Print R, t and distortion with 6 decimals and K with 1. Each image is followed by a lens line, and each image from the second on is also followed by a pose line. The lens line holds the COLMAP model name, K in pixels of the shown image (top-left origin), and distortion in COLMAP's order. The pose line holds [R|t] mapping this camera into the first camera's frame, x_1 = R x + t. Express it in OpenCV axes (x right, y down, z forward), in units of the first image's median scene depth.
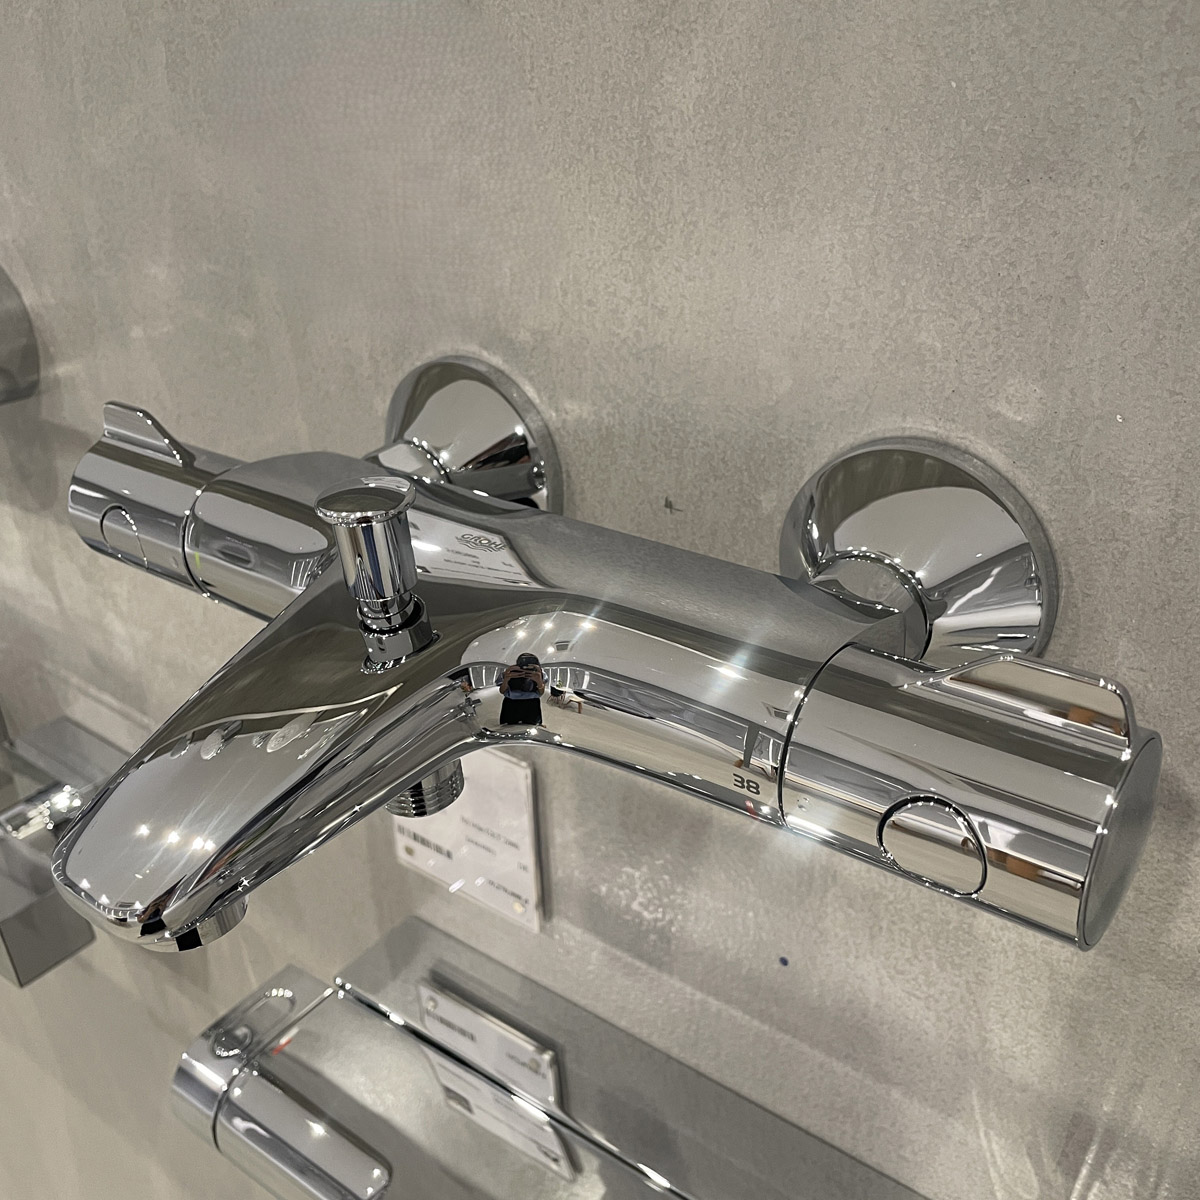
lens RADIAL K [[1235.0, 0, 600.0], [0, 1235.0, 600.0], [0, 0, 1]] dist [0.024027, -0.039089]
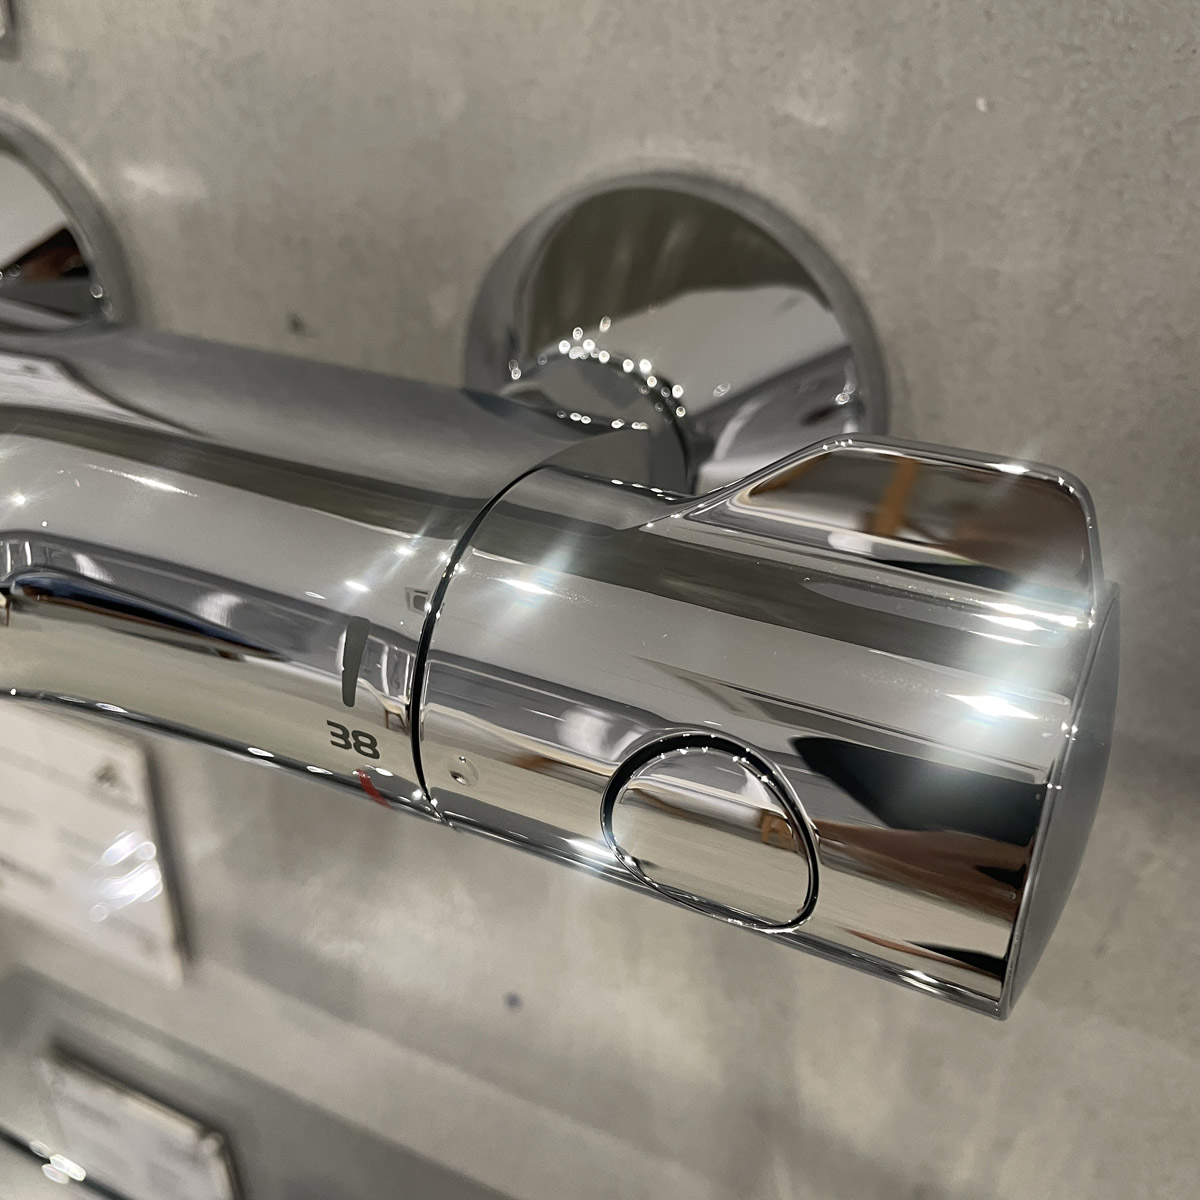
lens RADIAL K [[1290.0, 0, 600.0], [0, 1290.0, 600.0], [0, 0, 1]] dist [-0.009239, 0.010054]
pose [[0.982719, -0.041414, 0.180409, 0.101133], [0.038115, 0.999037, 0.021720, 0.067643], [-0.181135, -0.014469, 0.983352, 0.371128]]
